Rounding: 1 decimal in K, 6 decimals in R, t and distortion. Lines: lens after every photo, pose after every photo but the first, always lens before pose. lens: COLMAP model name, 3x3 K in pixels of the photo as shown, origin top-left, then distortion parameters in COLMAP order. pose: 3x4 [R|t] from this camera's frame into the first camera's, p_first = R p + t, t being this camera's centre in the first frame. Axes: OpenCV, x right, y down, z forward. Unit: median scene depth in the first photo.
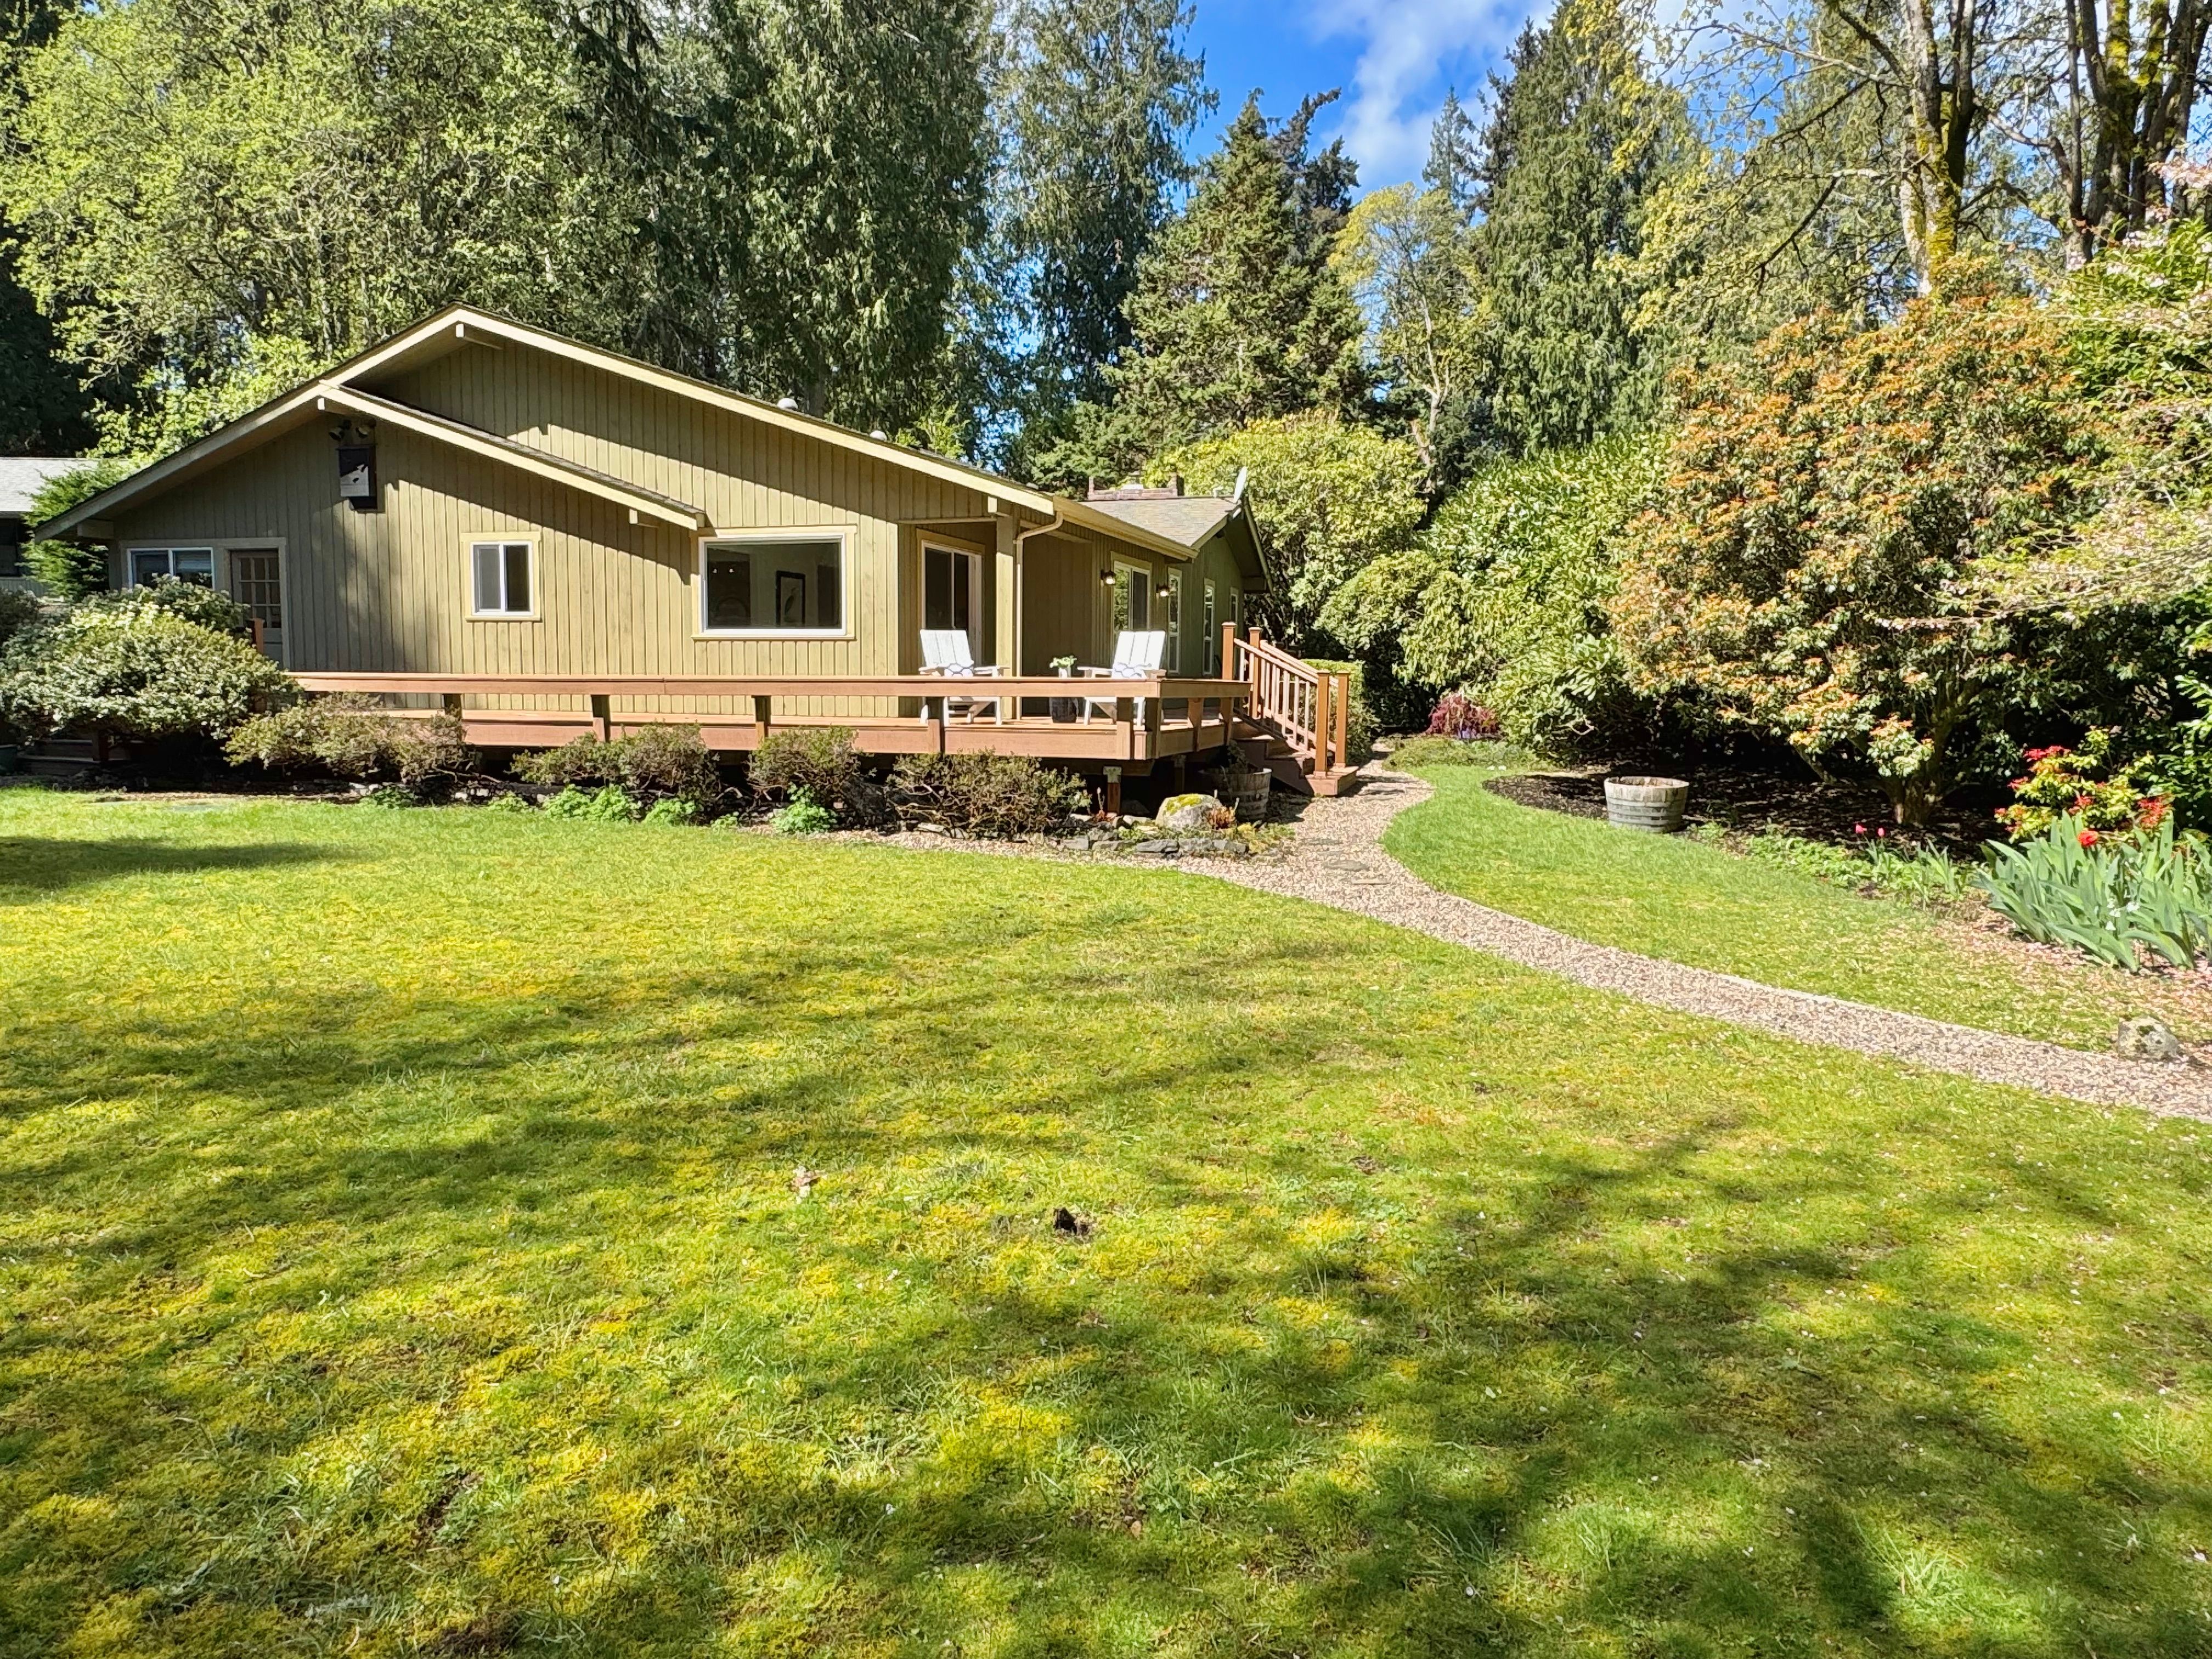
lens RADIAL K [[1400.0, 0, 1106.0], [0, 1400.0, 829.5], [0, 0, 1]] dist [-0.001218, 0.001625]
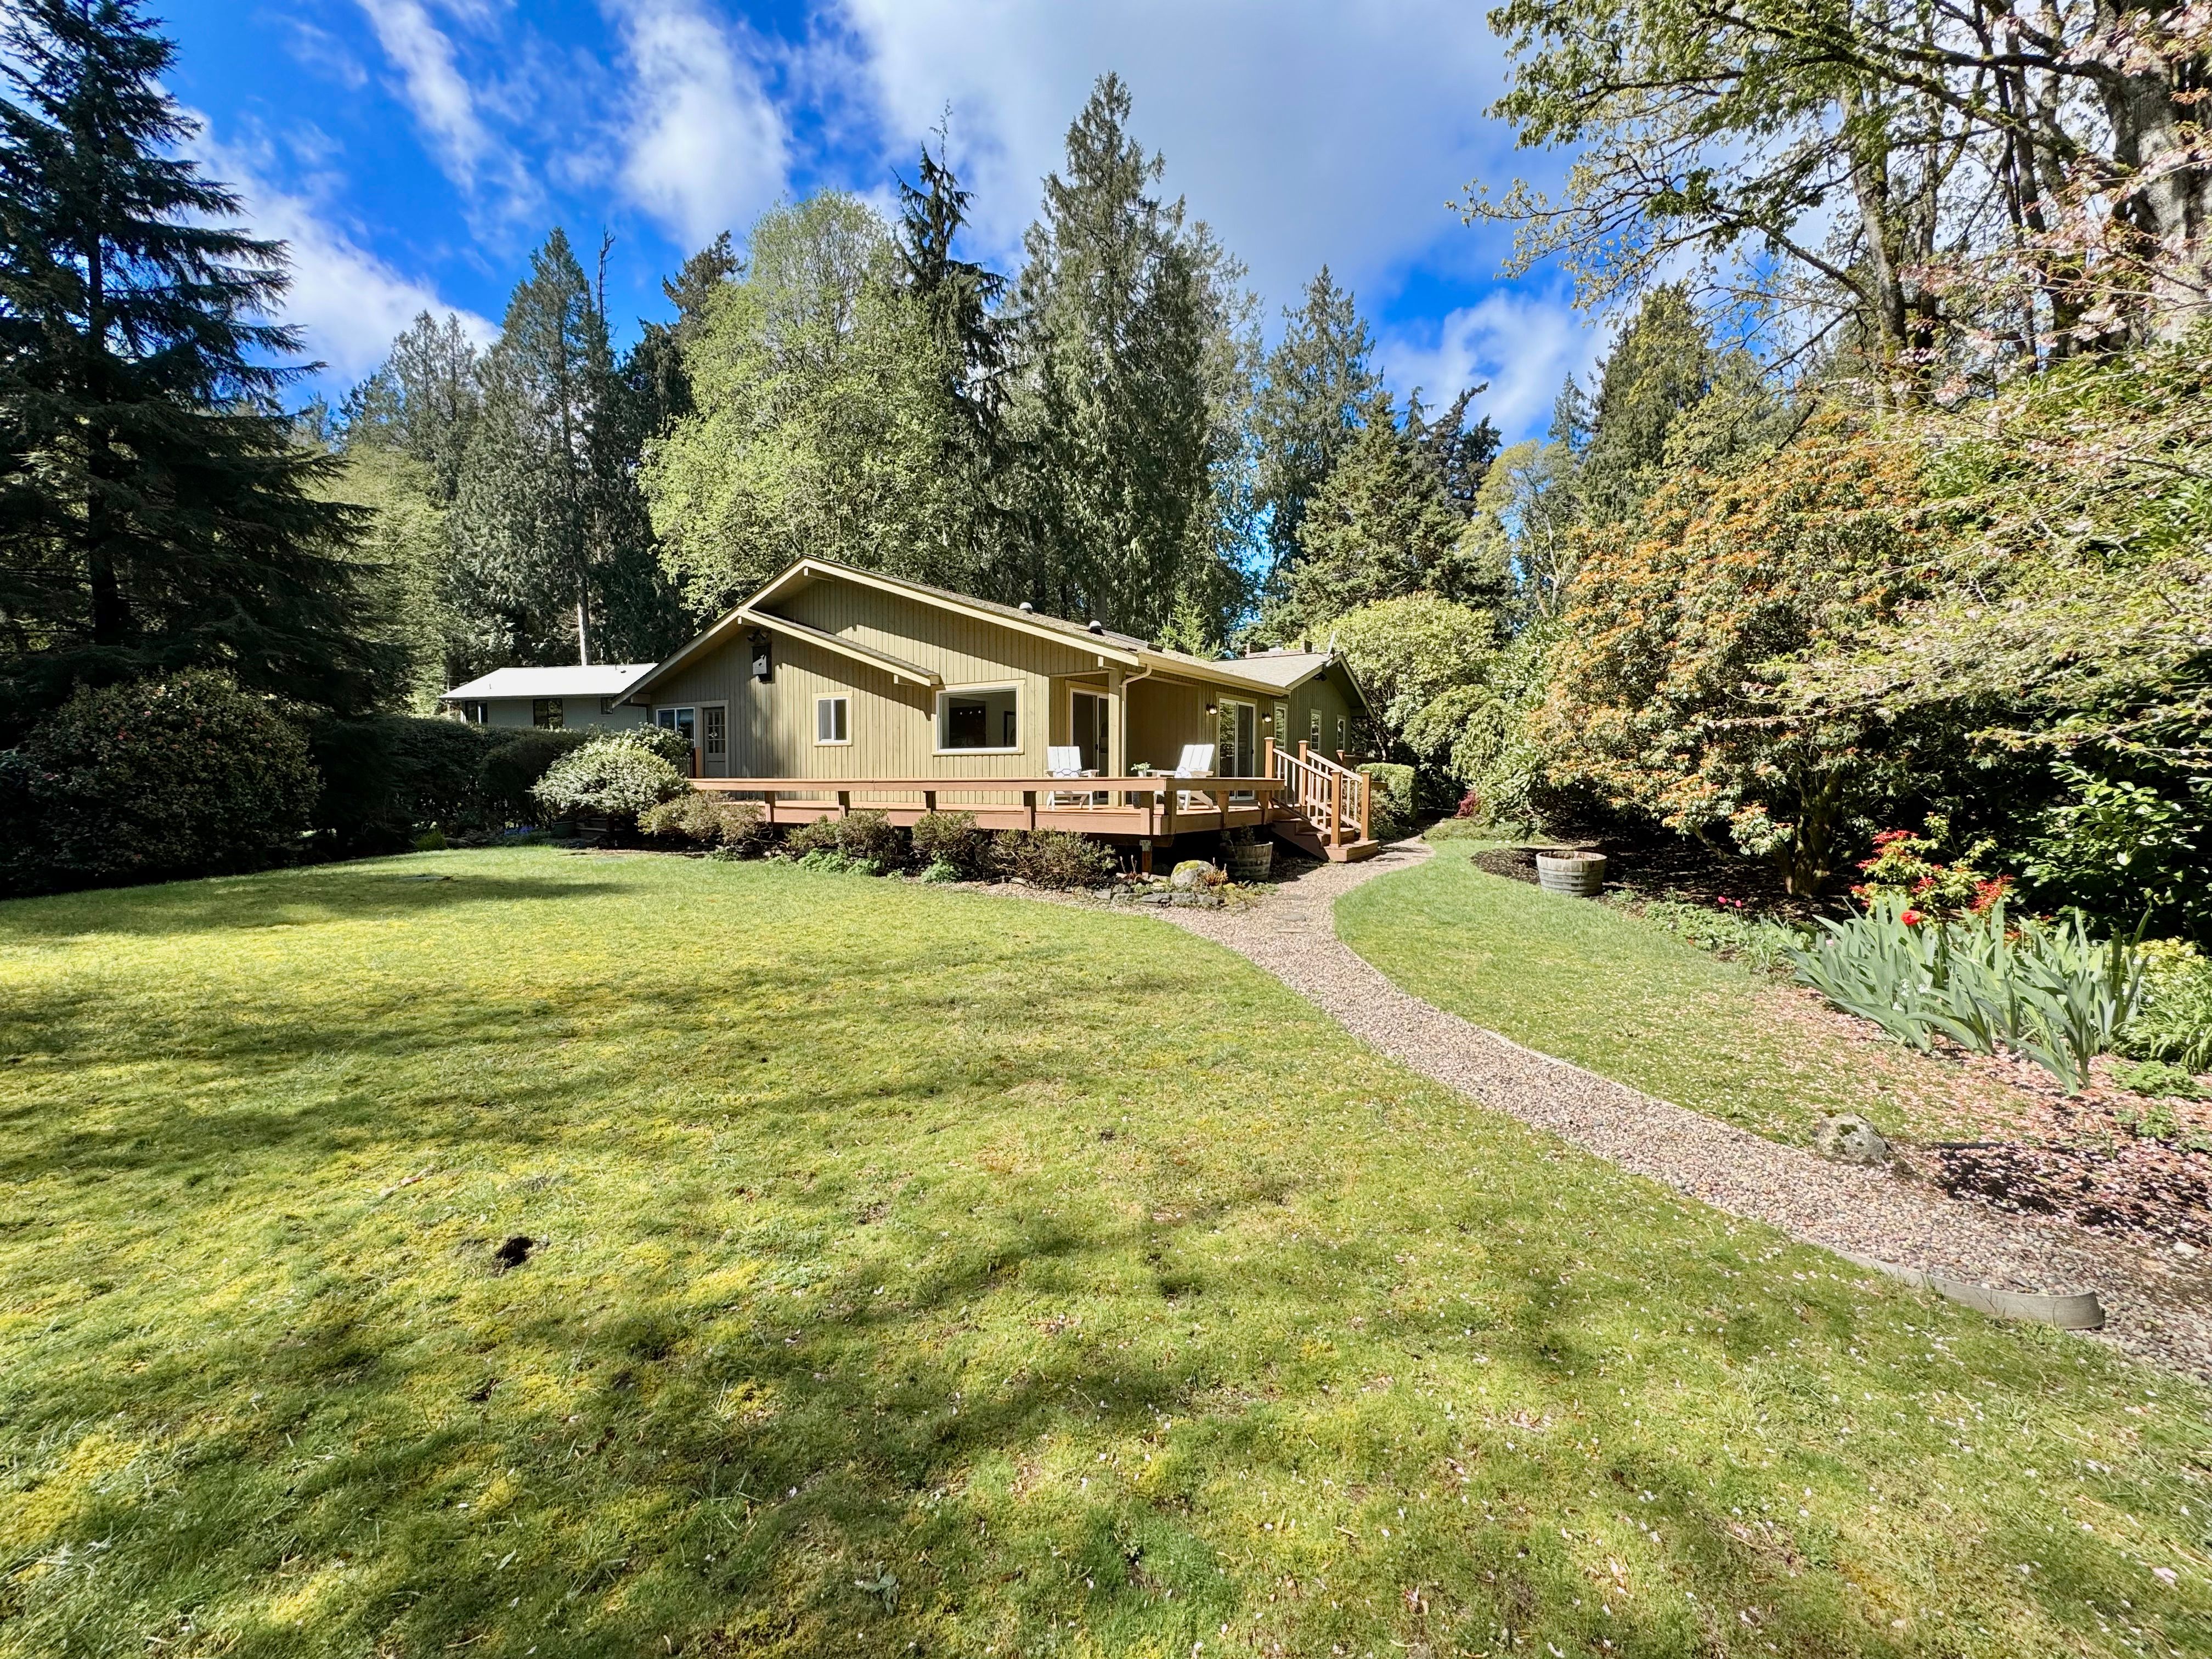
lens RADIAL K [[886.4, 0, 1105.8], [0, 886.4, 825.8], [0, 0, 1]] dist [-0.000378, -0.000437]
pose [[0.966365, 0.004812, -0.257129, 0.170711], [-0.019177, 0.998390, -0.053389, -0.009435], [0.256458, 0.056525, 0.964901, 0.113694]]
